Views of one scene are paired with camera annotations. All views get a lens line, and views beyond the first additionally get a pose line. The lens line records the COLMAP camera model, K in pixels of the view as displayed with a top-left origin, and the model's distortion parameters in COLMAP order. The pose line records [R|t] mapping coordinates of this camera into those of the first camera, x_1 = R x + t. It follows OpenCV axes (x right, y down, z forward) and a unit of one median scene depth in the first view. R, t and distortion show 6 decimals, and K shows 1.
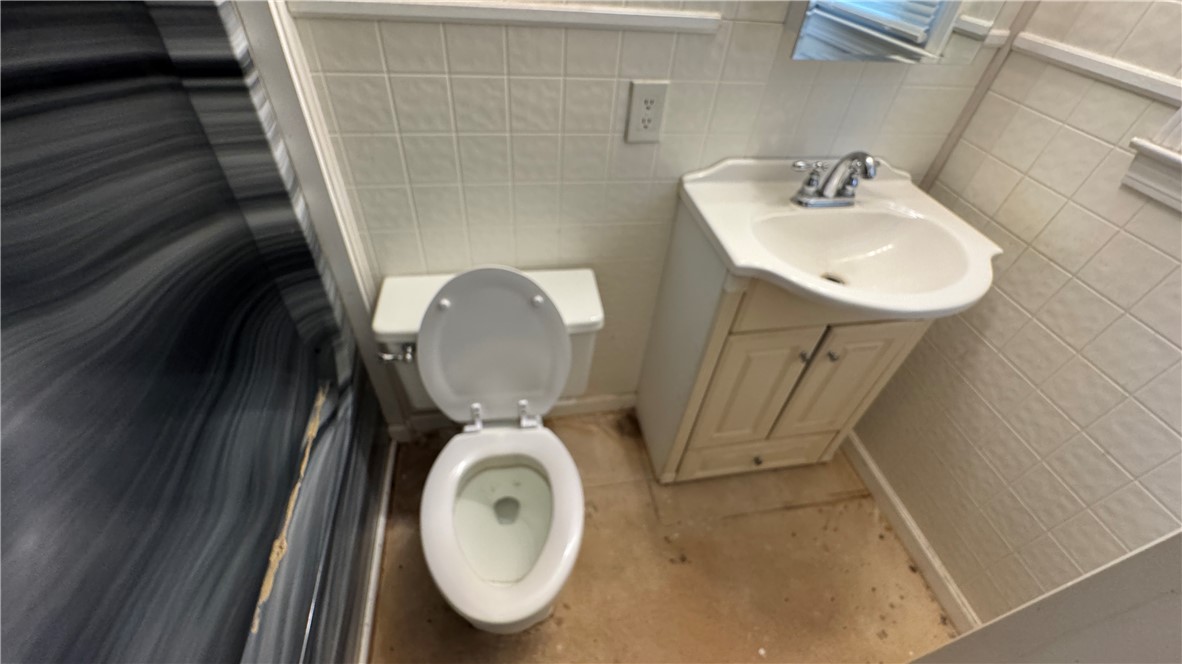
lens RADIAL K [[478.6, 0, 591.2], [0, 478.6, 328.7], [0, 0, 1]] dist [-0.004369, 0.001005]
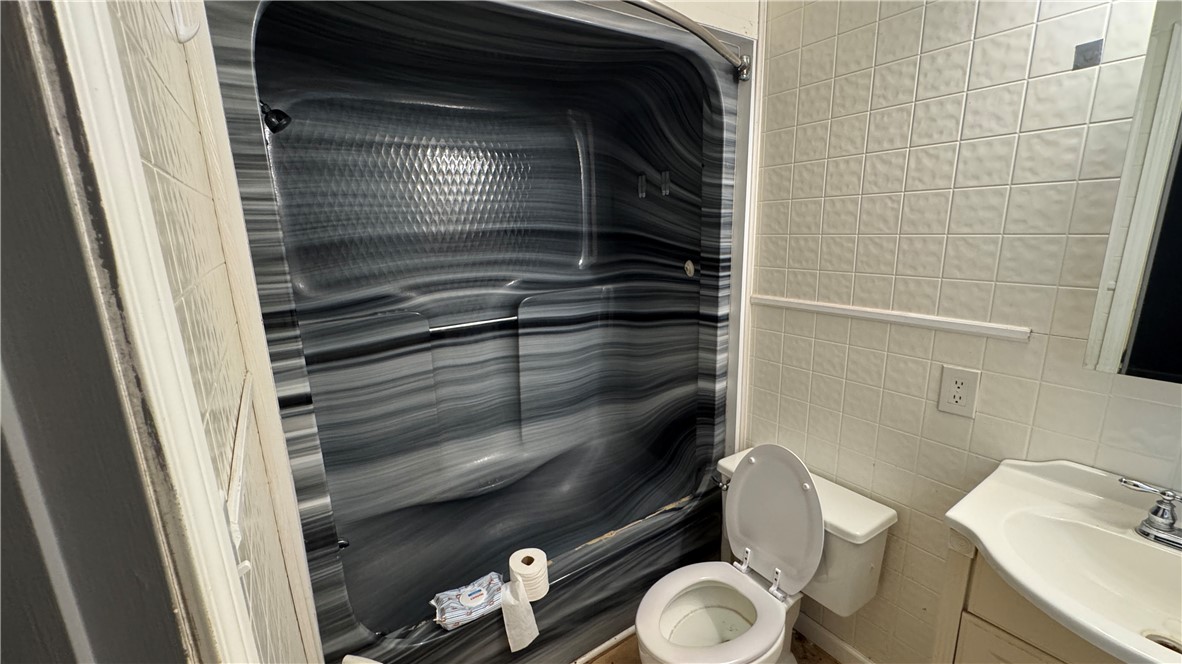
lens RADIAL K [[478.6, 0, 592.5], [0, 478.6, 332.7], [0, 0, 1]] dist [-0.004369, 0.001005]
pose [[0.396981, 0.120010, -0.909947, 0.848486], [-0.582364, 0.799220, -0.148660, 0.148953], [0.709407, 0.588936, 0.387165, -0.211056]]
